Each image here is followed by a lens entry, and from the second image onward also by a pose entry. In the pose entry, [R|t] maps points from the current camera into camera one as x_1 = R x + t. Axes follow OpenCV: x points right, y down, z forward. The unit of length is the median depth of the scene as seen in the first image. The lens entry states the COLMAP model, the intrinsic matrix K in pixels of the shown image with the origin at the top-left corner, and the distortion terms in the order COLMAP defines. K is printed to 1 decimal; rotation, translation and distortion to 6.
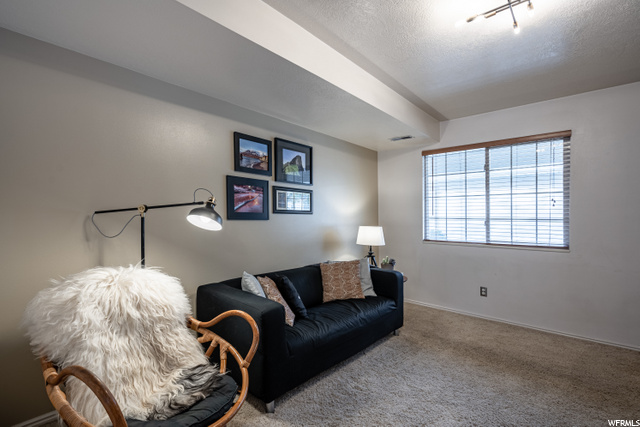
lens RADIAL K [[298.9, 0, 316.2], [0, 298.9, 216.5], [0, 0, 1]] dist [-0.000631, 0.000486]
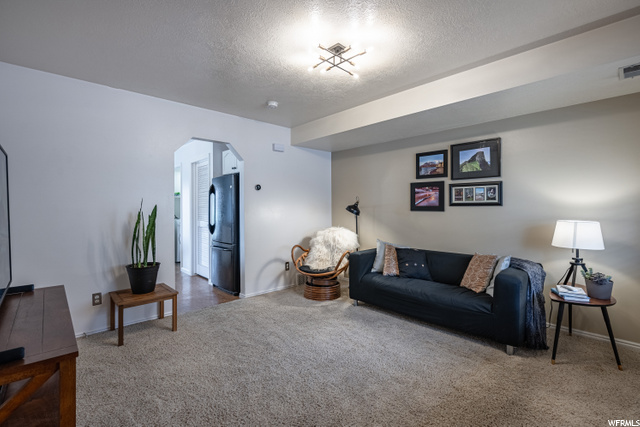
lens RADIAL K [[292.9, 0, 318.8], [0, 292.9, 197.4], [0, 0, 1]] dist [-0.000312, 0.000230]
pose [[-0.082583, -0.048439, -0.995406, 1.127553], [0.001166, 0.998813, -0.048701, 0.012046], [0.996584, -0.005183, -0.082428, 0.557963]]
